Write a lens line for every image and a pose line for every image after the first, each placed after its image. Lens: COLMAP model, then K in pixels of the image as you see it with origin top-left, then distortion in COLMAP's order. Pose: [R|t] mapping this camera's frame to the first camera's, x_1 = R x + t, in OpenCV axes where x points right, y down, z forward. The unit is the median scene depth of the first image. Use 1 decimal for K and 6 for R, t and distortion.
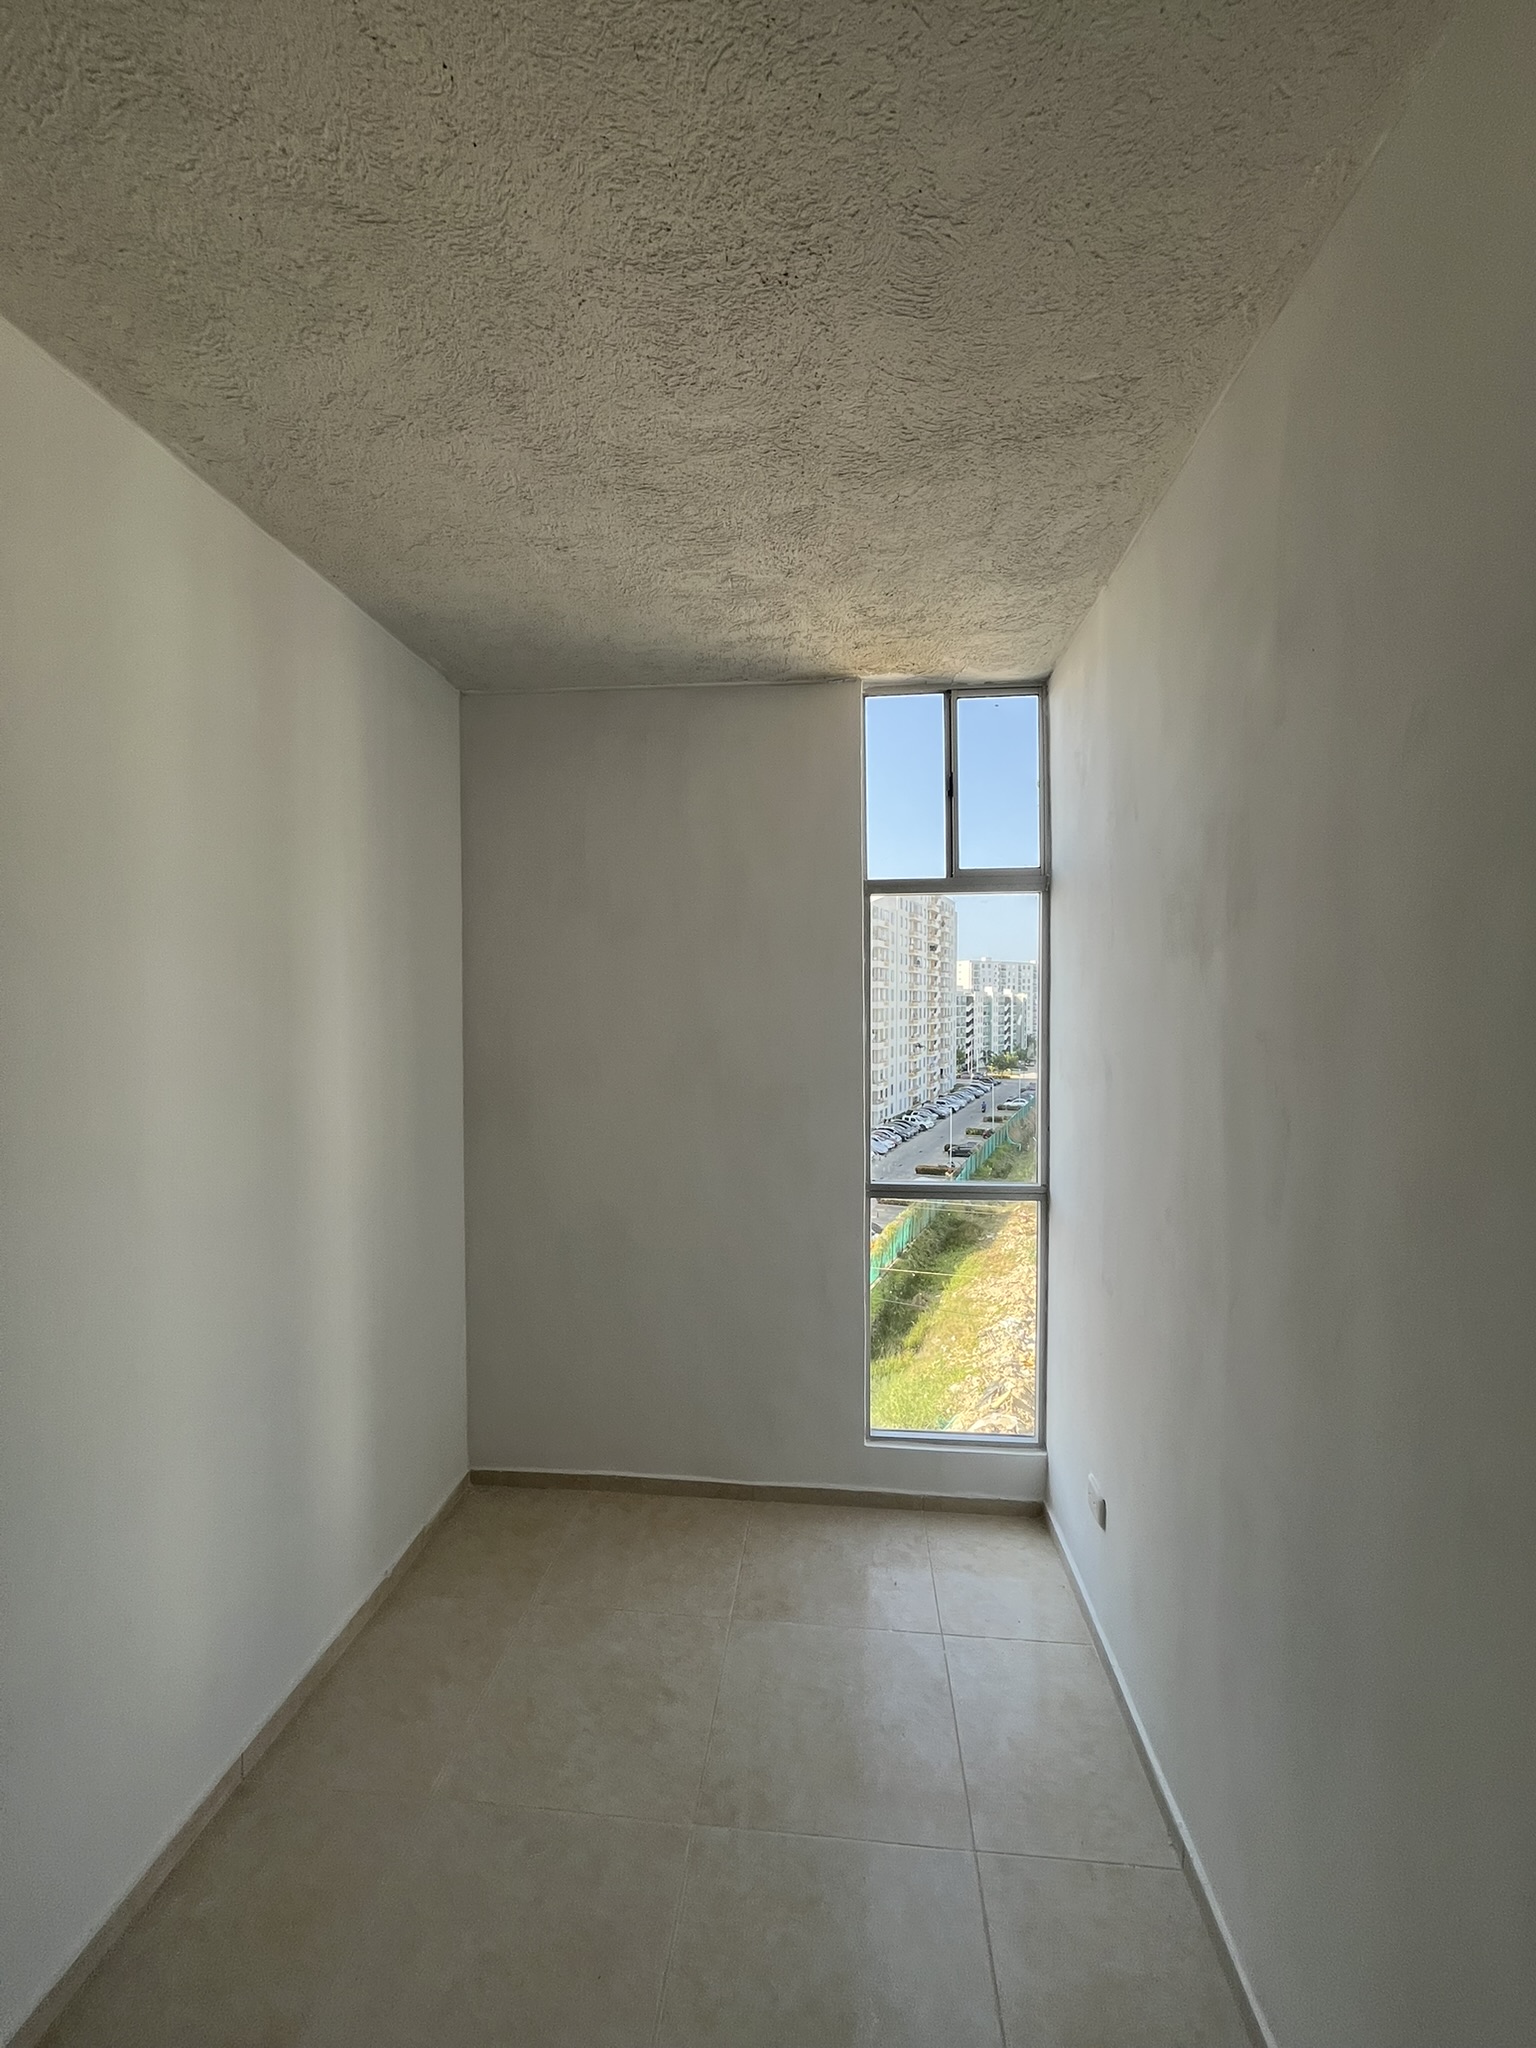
lens RADIAL K [[822.7, 0, 766.2], [0, 822.7, 1032.1], [0, 0, 1]] dist [-0.001868, 0.000037]
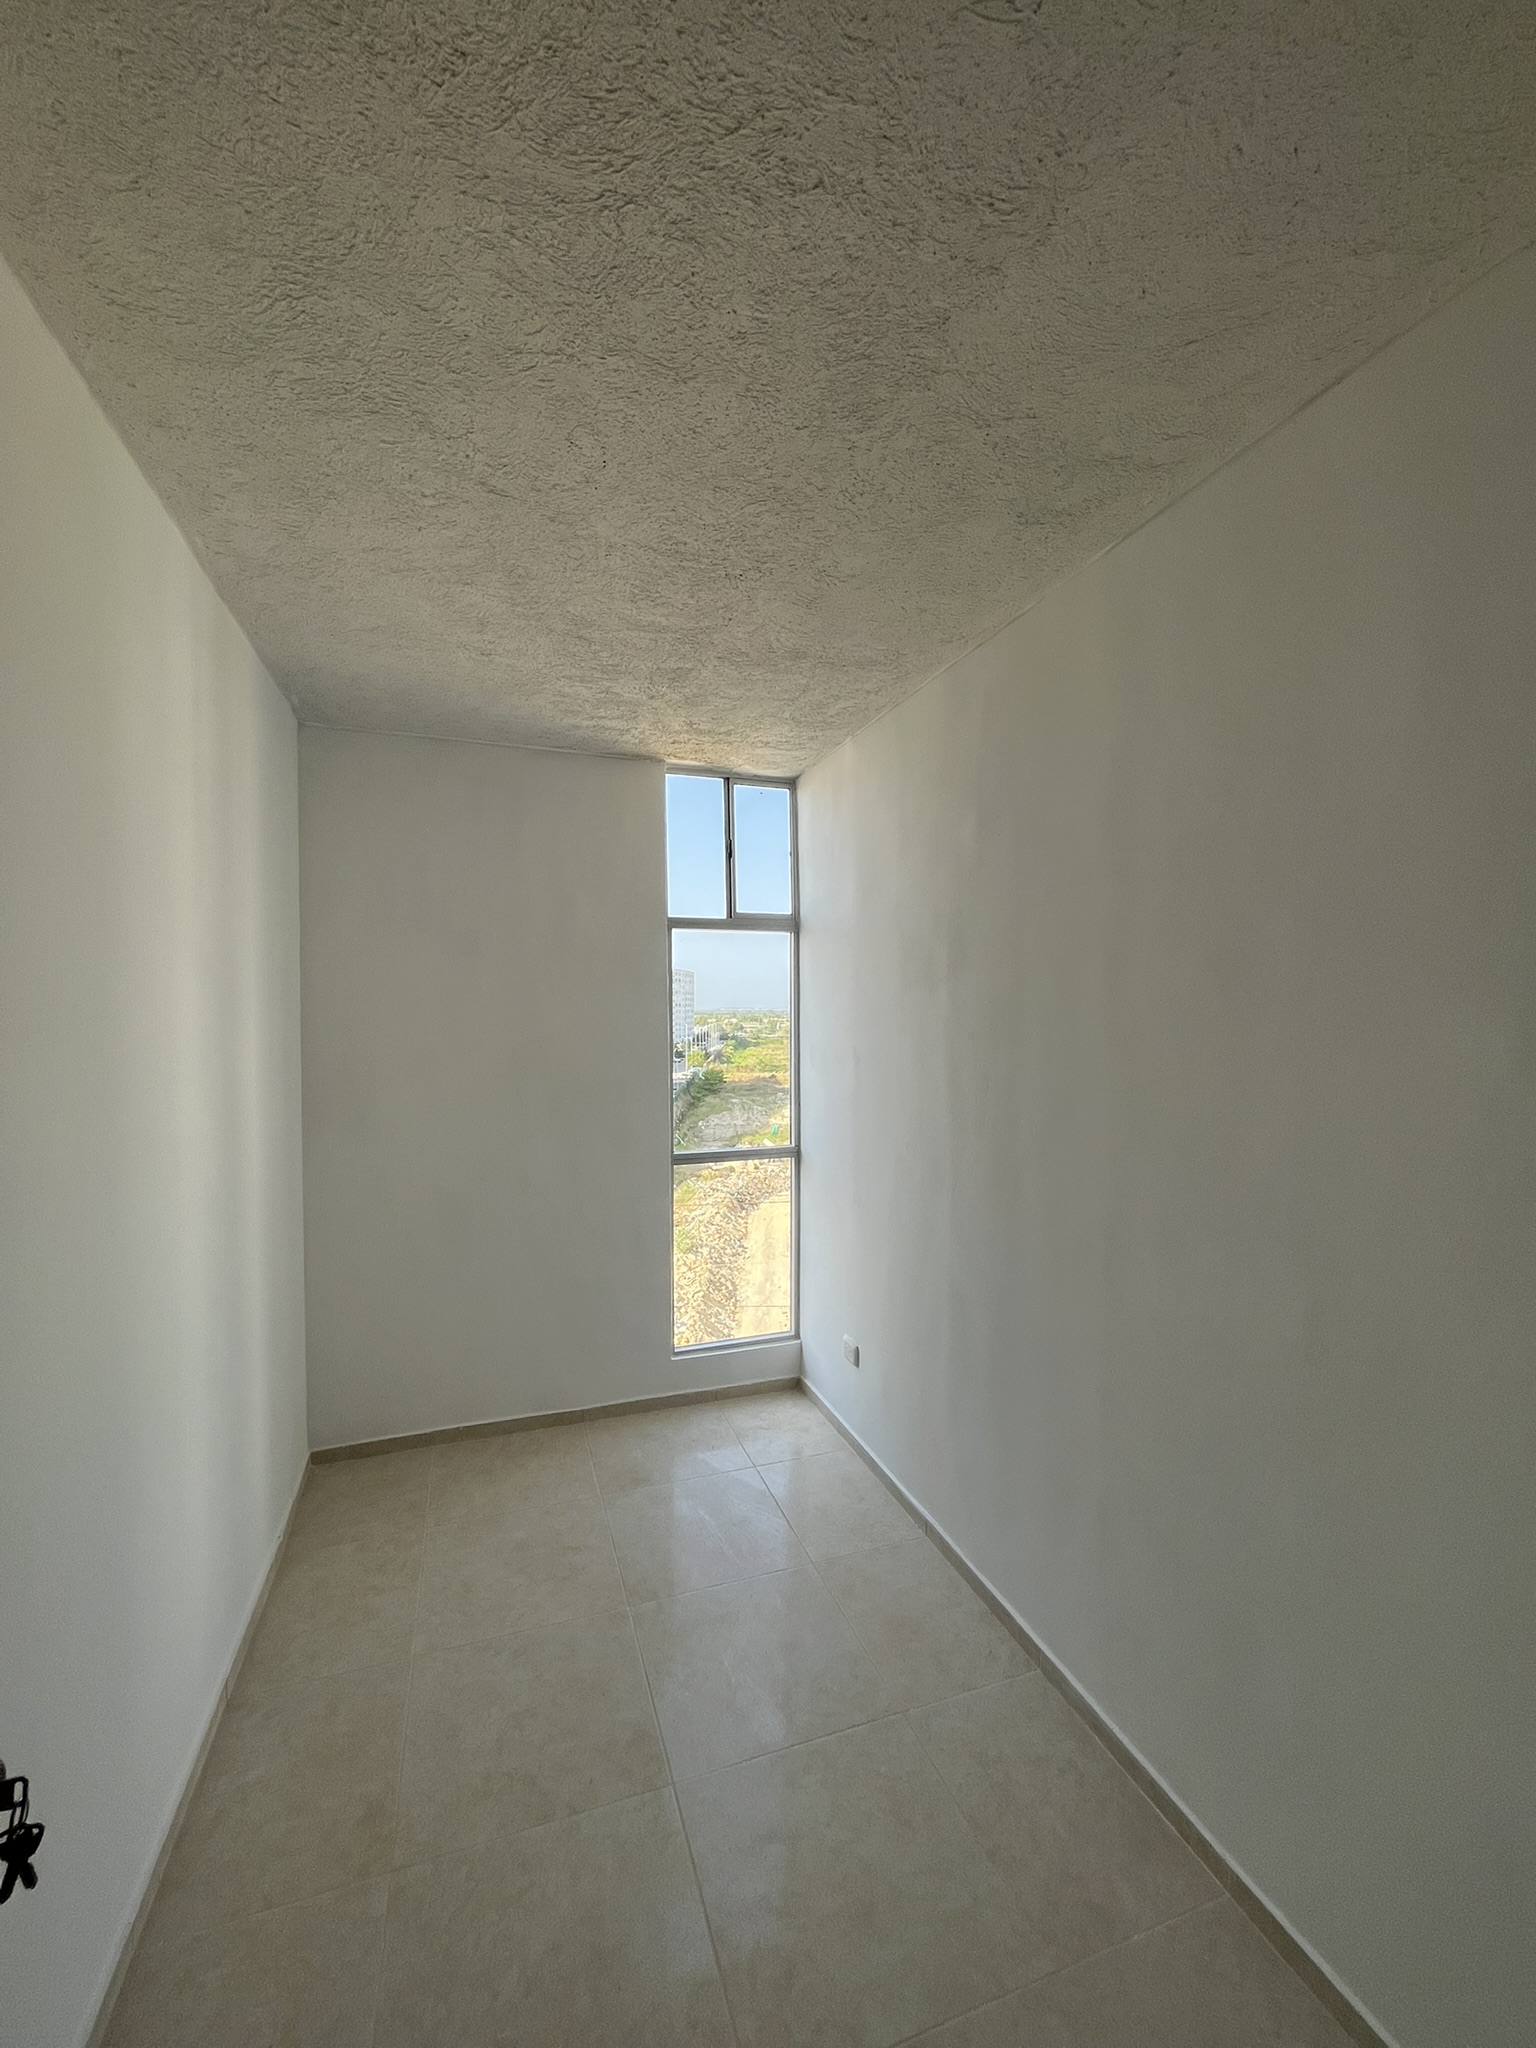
lens RADIAL K [[822.7, 0, 766.2], [0, 822.7, 1032.1], [0, 0, 1]] dist [-0.001868, 0.000037]
pose [[0.908920, -0.009041, 0.416873, -0.285768], [0.010592, 0.999943, -0.001406, -0.003083], [-0.416836, 0.005693, 0.908964, -0.233798]]
